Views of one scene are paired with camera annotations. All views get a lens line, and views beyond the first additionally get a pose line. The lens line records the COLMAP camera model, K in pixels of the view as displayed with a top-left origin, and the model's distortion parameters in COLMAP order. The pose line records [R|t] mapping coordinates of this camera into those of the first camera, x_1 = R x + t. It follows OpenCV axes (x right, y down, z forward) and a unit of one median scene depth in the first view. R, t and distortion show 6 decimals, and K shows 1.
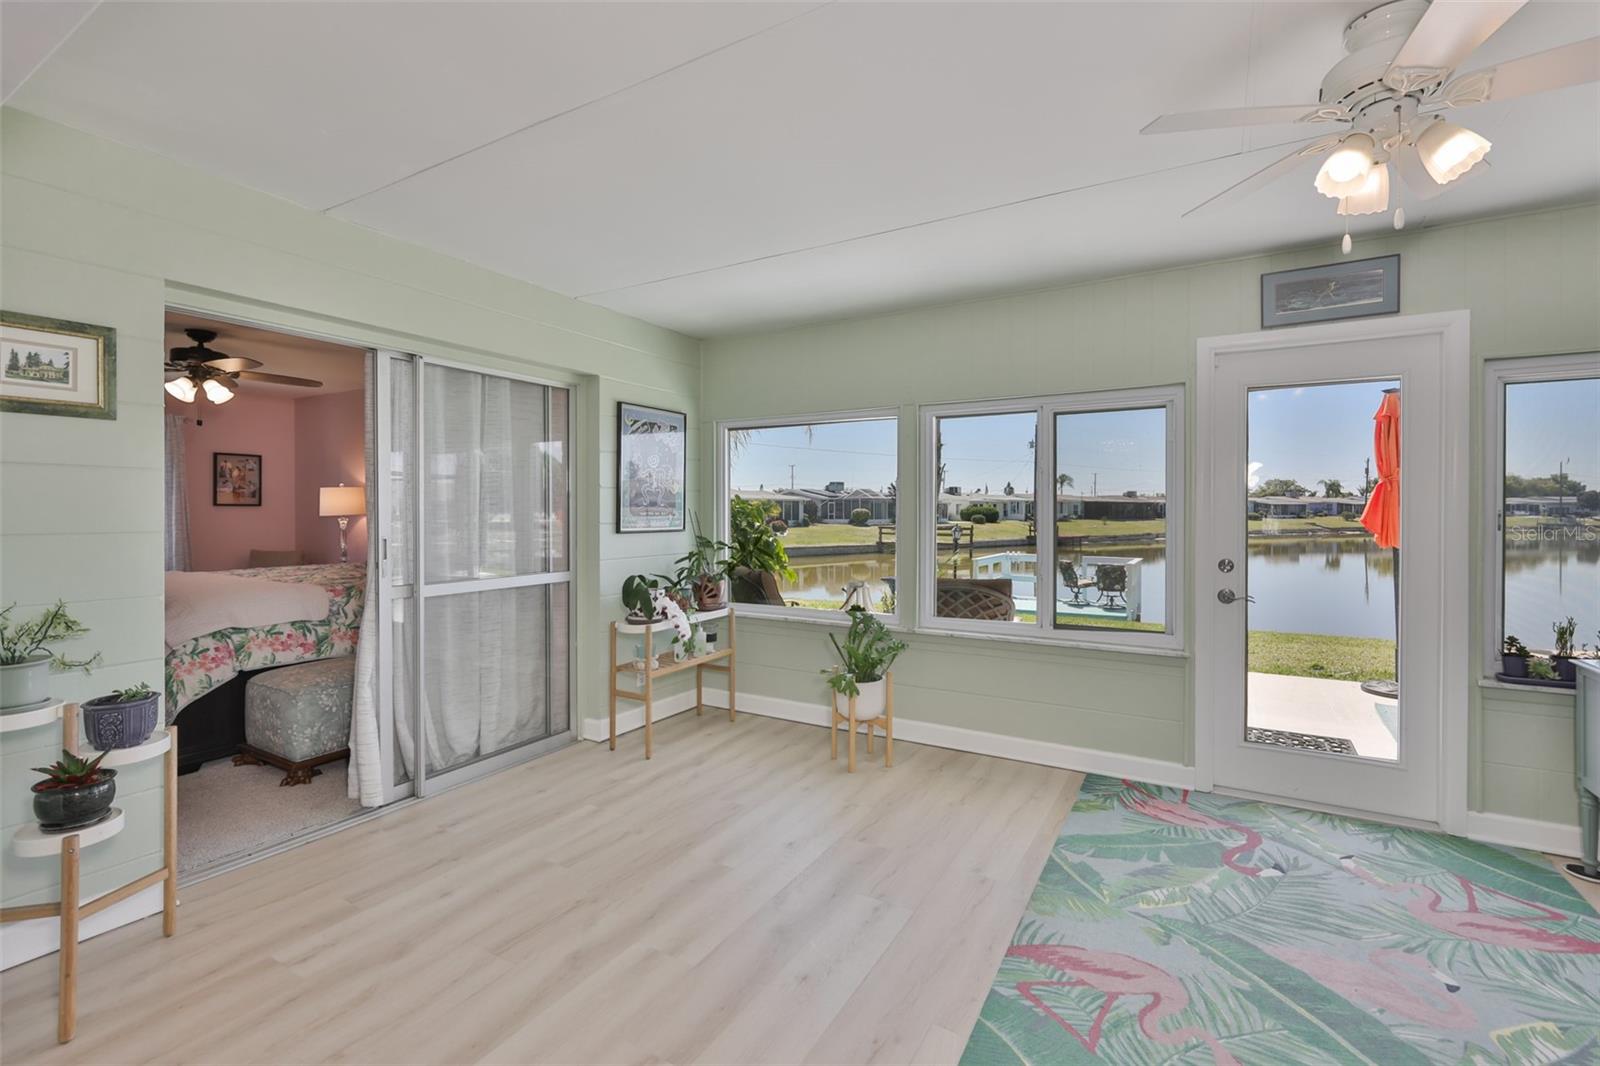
lens RADIAL K [[696.9, 0, 813.5], [0, 696.9, 518.3], [0, 0, 1]] dist [0.001297, 0.001049]
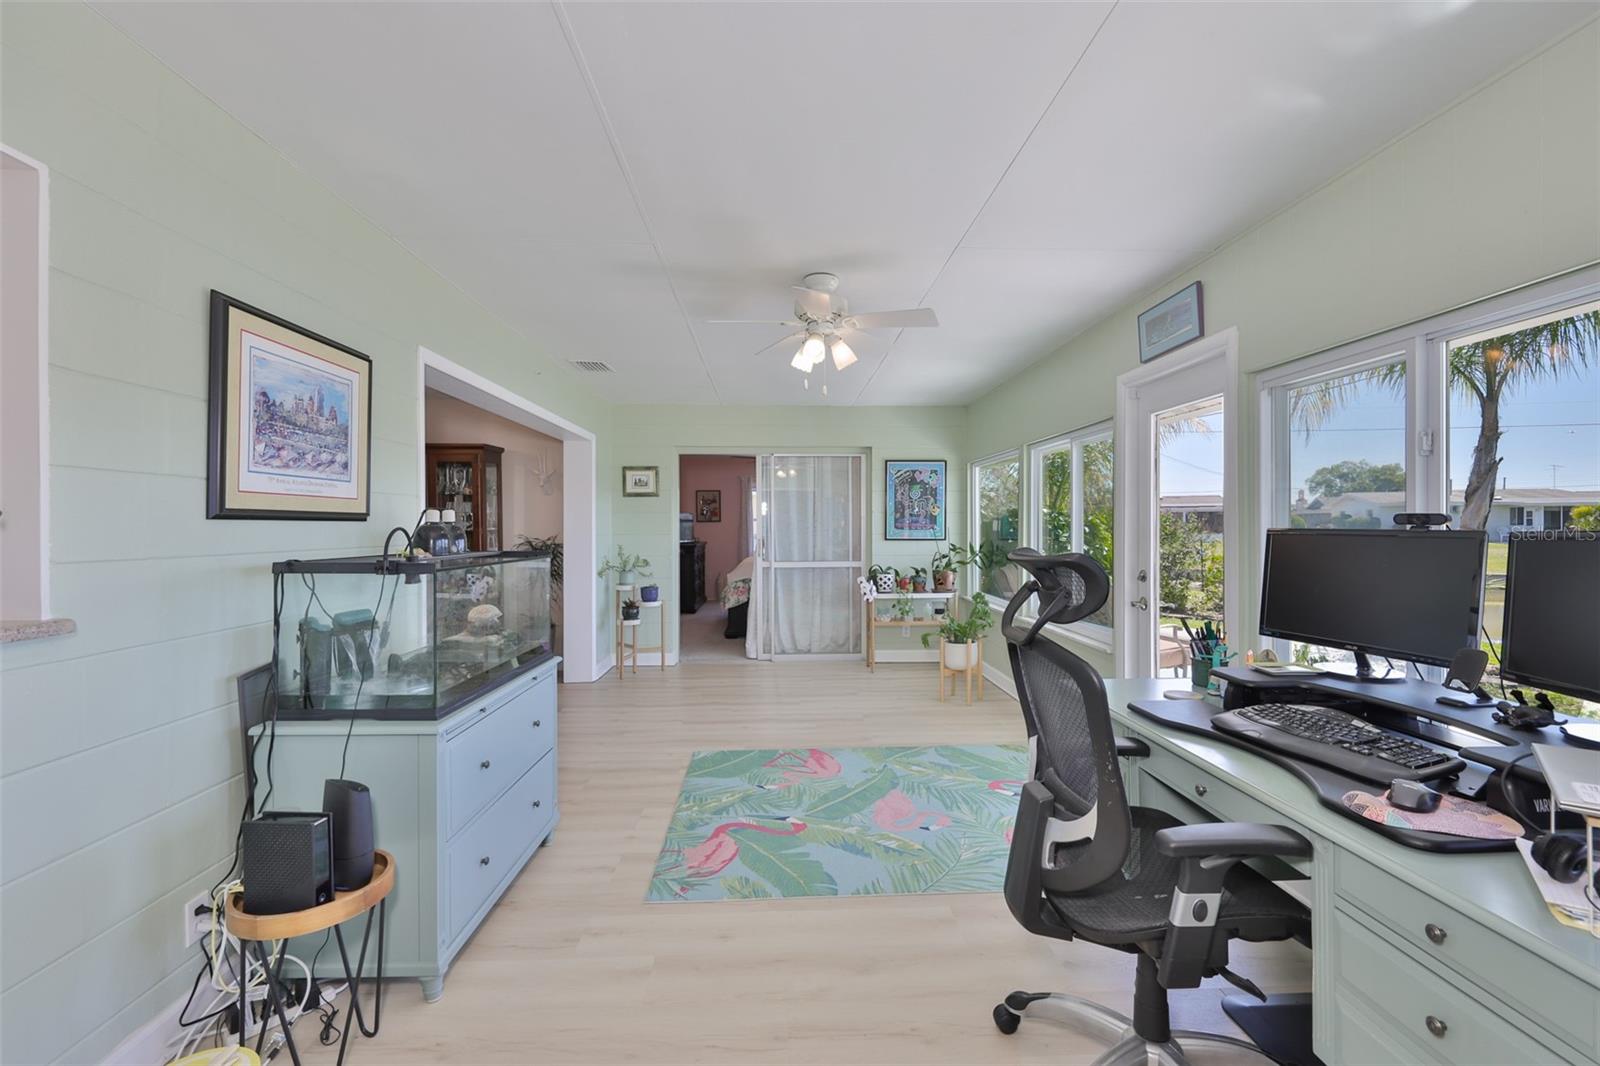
lens RADIAL K [[696.9, 0, 798.9], [0, 696.9, 531.1], [0, 0, 1]] dist [0.001297, 0.001049]
pose [[0.531803, 0.006521, -0.846843, 1.444063], [-0.004842, 0.999977, 0.004659, -0.007662], [0.846854, 0.001623, 0.531822, -0.064971]]
